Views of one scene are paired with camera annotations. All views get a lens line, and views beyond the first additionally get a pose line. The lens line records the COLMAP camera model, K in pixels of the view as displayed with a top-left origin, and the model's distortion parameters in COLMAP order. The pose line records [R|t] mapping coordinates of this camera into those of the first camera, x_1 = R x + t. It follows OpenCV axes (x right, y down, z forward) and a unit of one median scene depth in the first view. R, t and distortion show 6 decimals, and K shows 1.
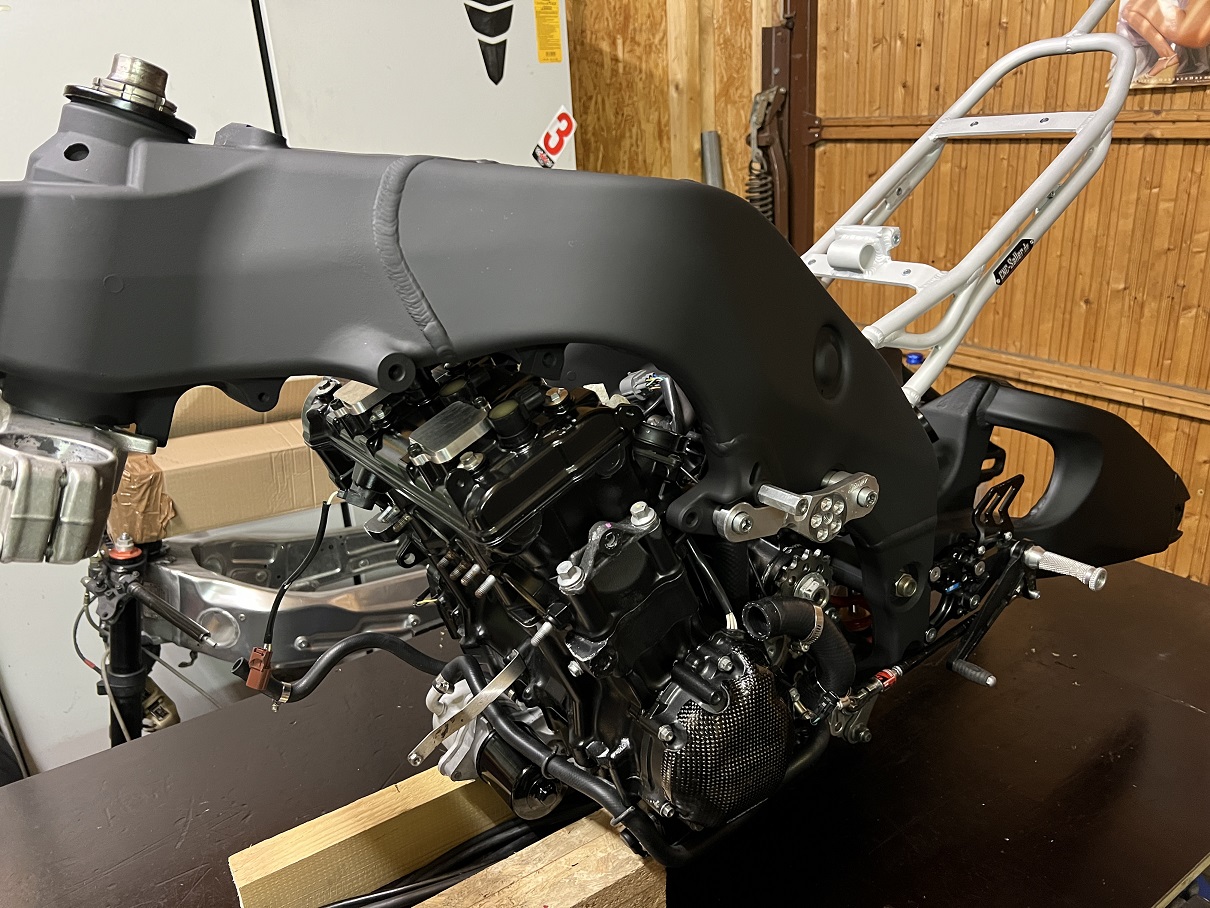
lens RADIAL K [[944.3, 0, 625.6], [0, 944.3, 459.3], [0, 0, 1]] dist [0.025173, -0.037508]
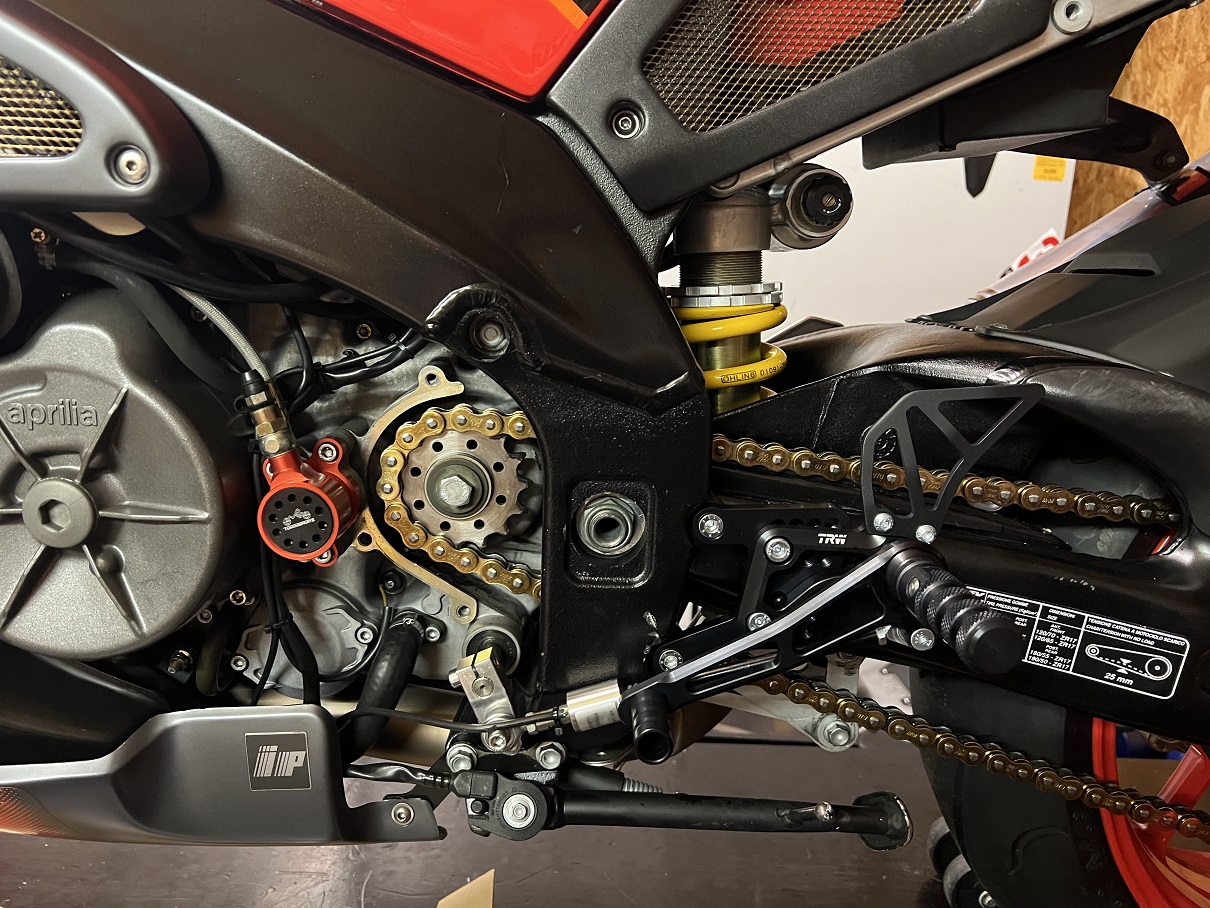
lens RADIAL K [[944.3, 0, 609.2], [0, 944.3, 449.8], [0, 0, 1]] dist [0.025173, -0.037508]
pose [[0.836009, 0.201214, -0.510493, 0.064869], [-0.280445, 0.956333, -0.082325, 0.007664], [0.471636, 0.211989, 0.855932, 0.081942]]
